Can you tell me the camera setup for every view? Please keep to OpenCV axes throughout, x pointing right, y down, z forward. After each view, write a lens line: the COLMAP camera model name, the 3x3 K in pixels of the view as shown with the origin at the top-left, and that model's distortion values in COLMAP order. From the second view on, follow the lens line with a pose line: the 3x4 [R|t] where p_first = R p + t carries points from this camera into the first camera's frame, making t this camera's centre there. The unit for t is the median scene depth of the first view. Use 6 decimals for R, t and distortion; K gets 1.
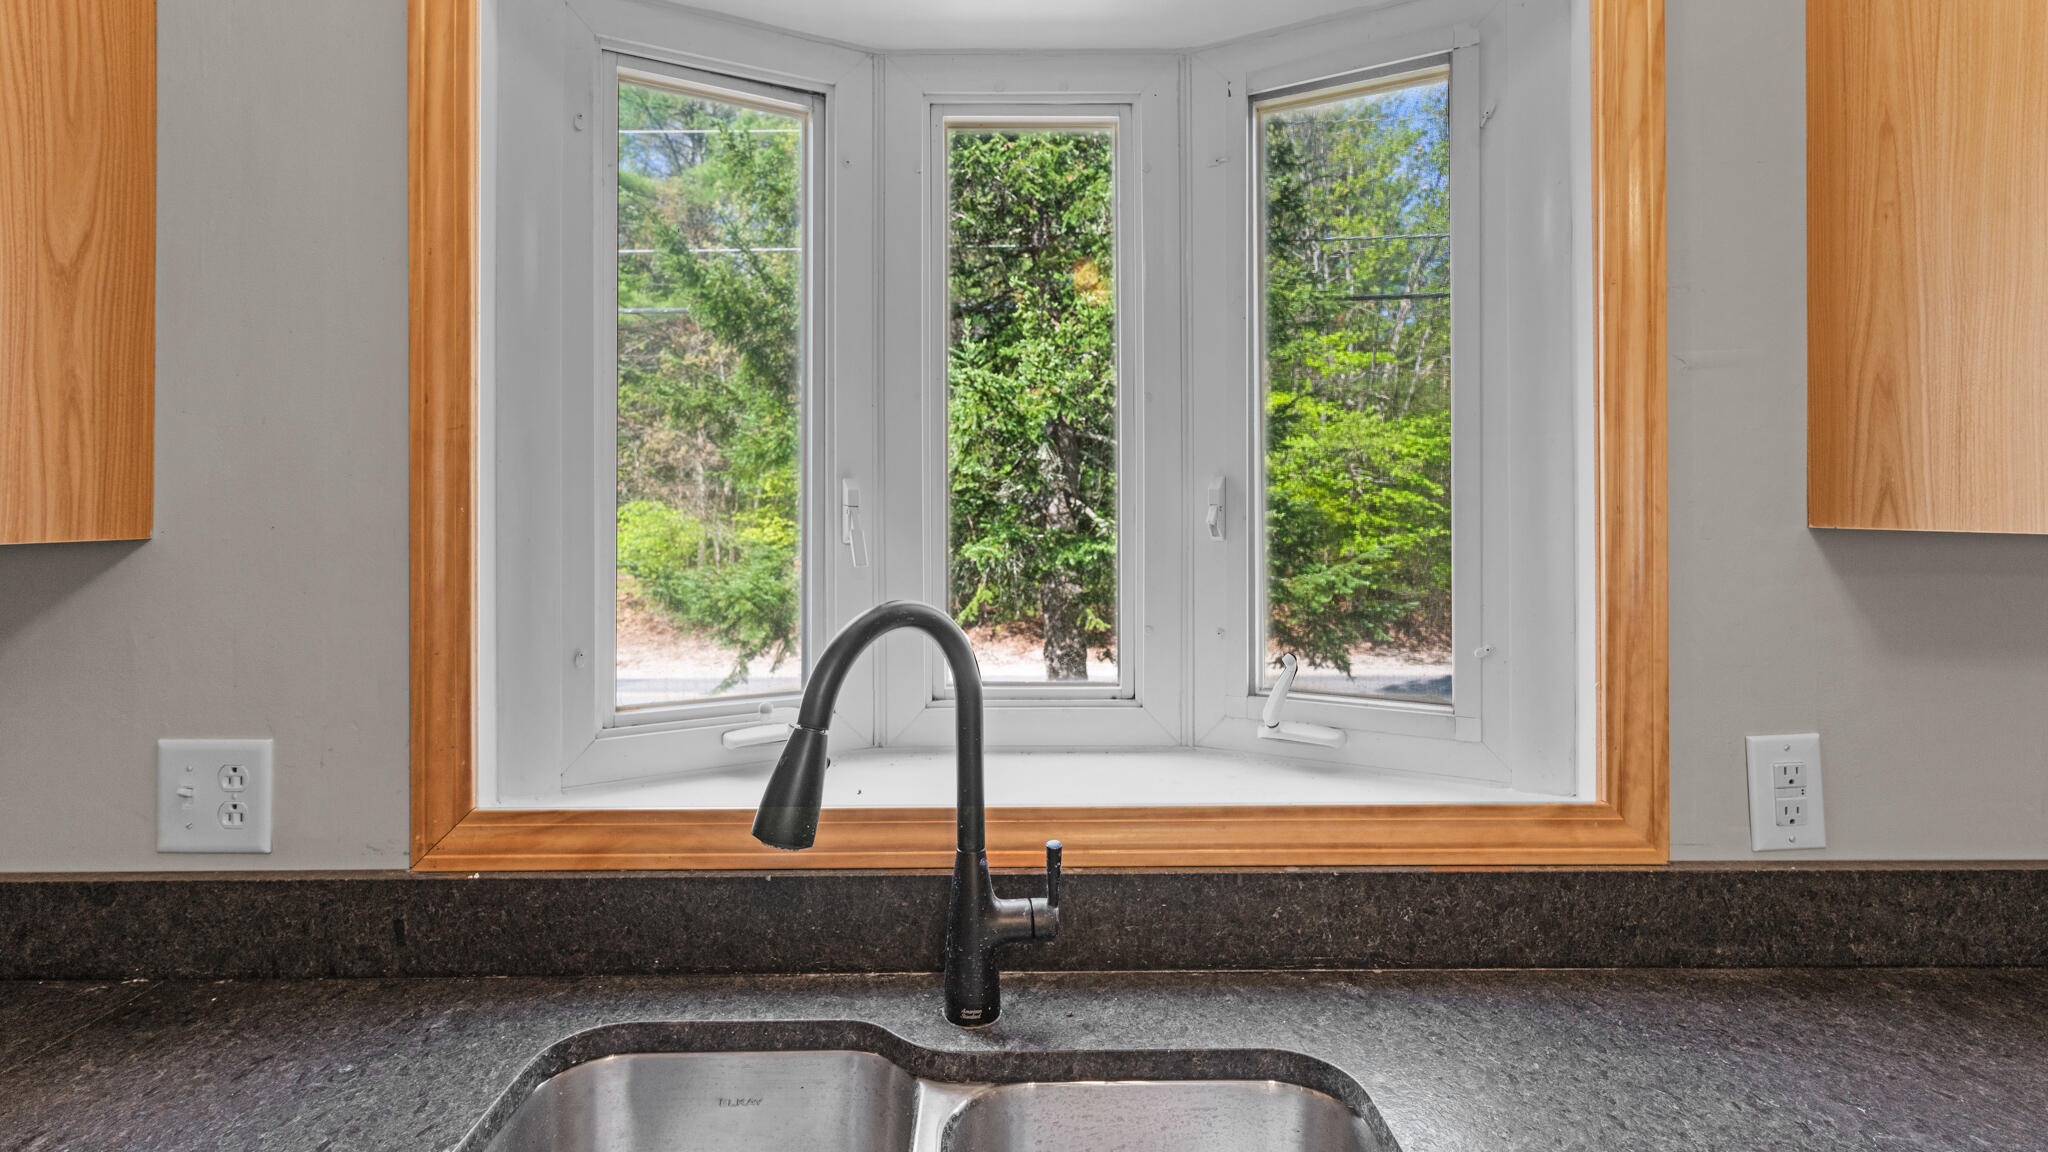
lens RADIAL K [[1002.1, 0, 1026.0], [0, 1002.1, 500.6], [0, 0, 1]] dist [-0.003309, 0.002529]
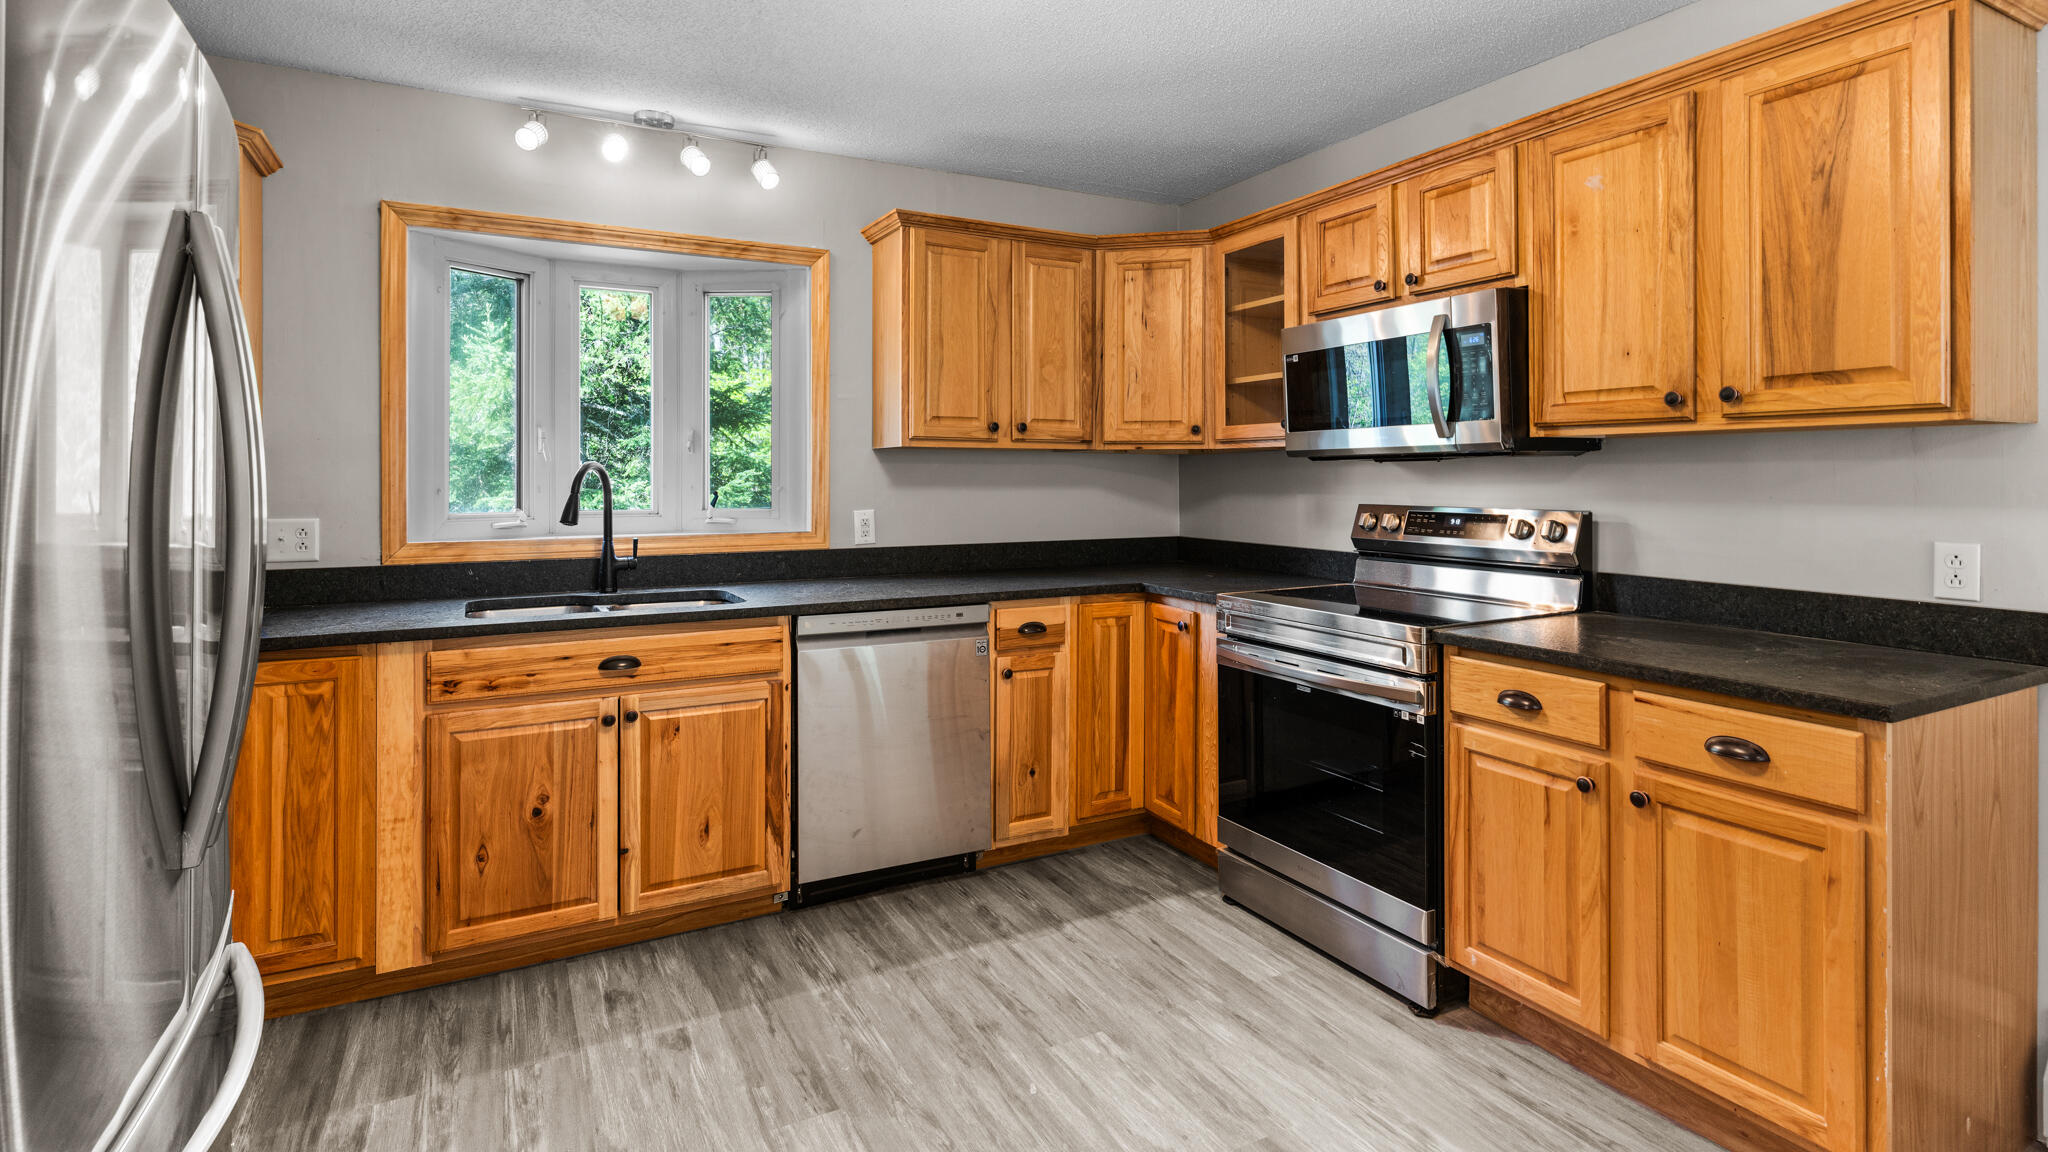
lens RADIAL K [[1002.1, 0, 1032.4], [0, 1002.1, 464.3], [0, 0, 1]] dist [-0.003309, 0.002529]
pose [[0.881222, 0.007989, 0.472635, -0.334086], [-0.003353, 0.999938, -0.010650, 0.114813], [-0.472690, 0.007800, 0.881194, -2.231603]]
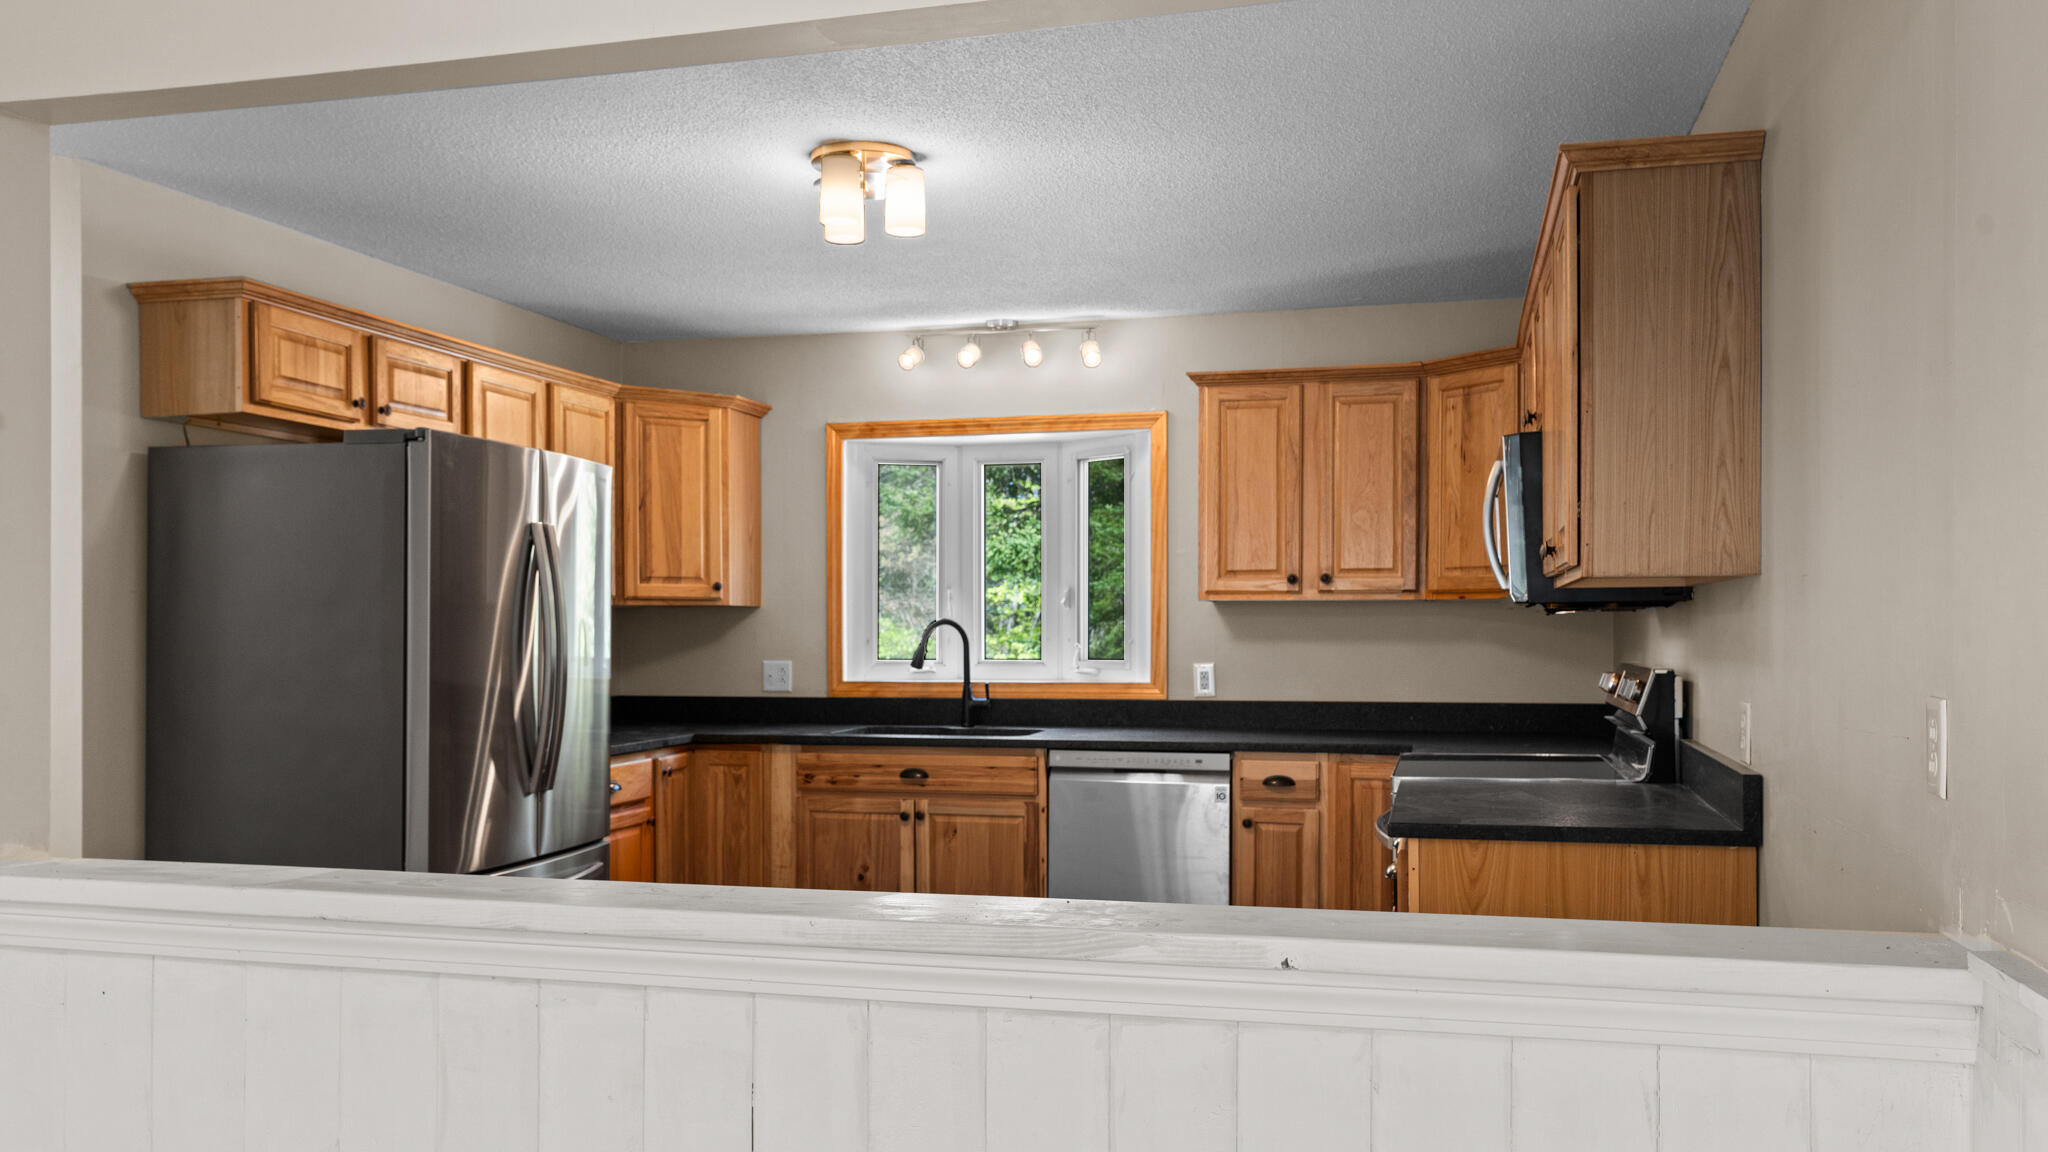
lens RADIAL K [[1614.3, 0, 1020.6], [0, 1614.3, 591.7], [0, 0, 1]] dist [0.004559, 0.000966]
pose [[0.964376, -0.006158, -0.264464, 1.610087], [0.001255, 0.999824, -0.018704, 0.094711], [0.264533, 0.017706, 0.964214, -4.450216]]
